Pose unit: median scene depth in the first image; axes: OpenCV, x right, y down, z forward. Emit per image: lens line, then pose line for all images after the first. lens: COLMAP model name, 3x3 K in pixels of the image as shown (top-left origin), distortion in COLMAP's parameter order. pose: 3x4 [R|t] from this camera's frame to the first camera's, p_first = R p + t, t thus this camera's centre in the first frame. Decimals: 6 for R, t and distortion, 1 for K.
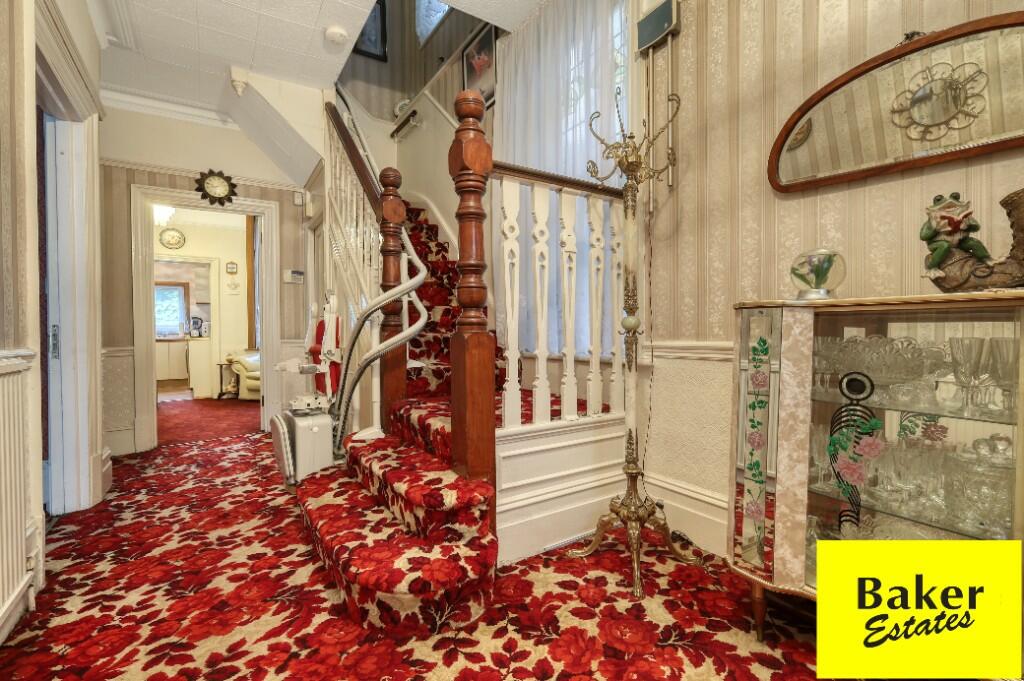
lens RADIAL K [[454.1, 0, 512.0], [0, 454.1, 340.5], [0, 0, 1]] dist [-0.000056, -0.000002]
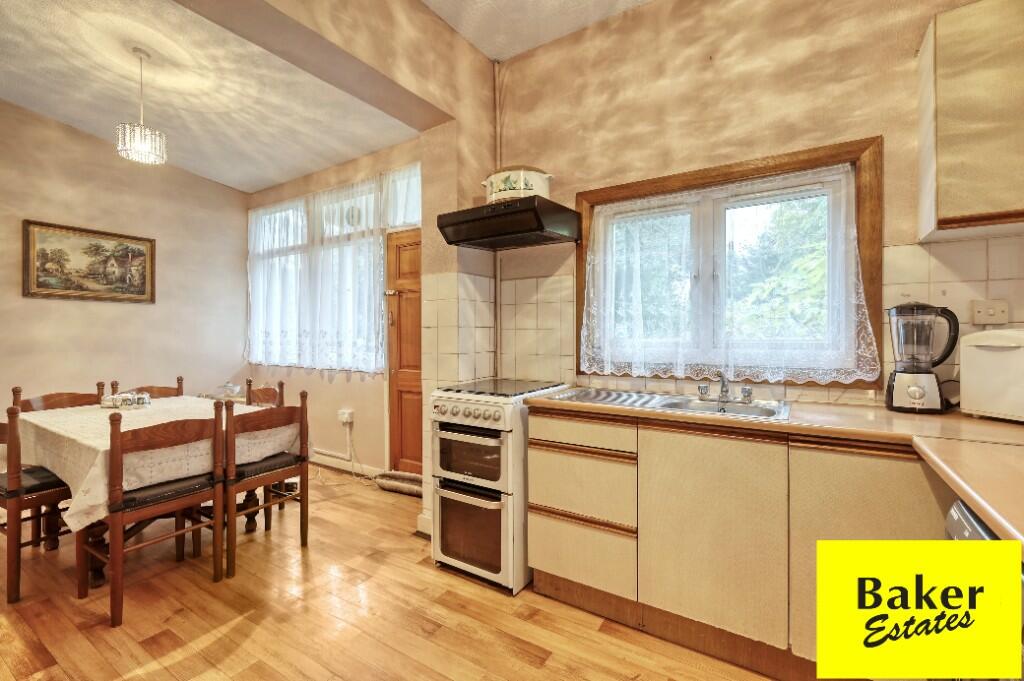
lens RADIAL K [[454.1, 0, 512.0], [0, 454.1, 340.5], [0, 0, 1]] dist [-0.000056, -0.000002]
pose [[0.393841, 0.007379, -0.919149, -0.590771], [-0.016233, 0.999868, 0.001072, -0.034234], [0.919035, 0.014499, 0.393909, 0.770855]]
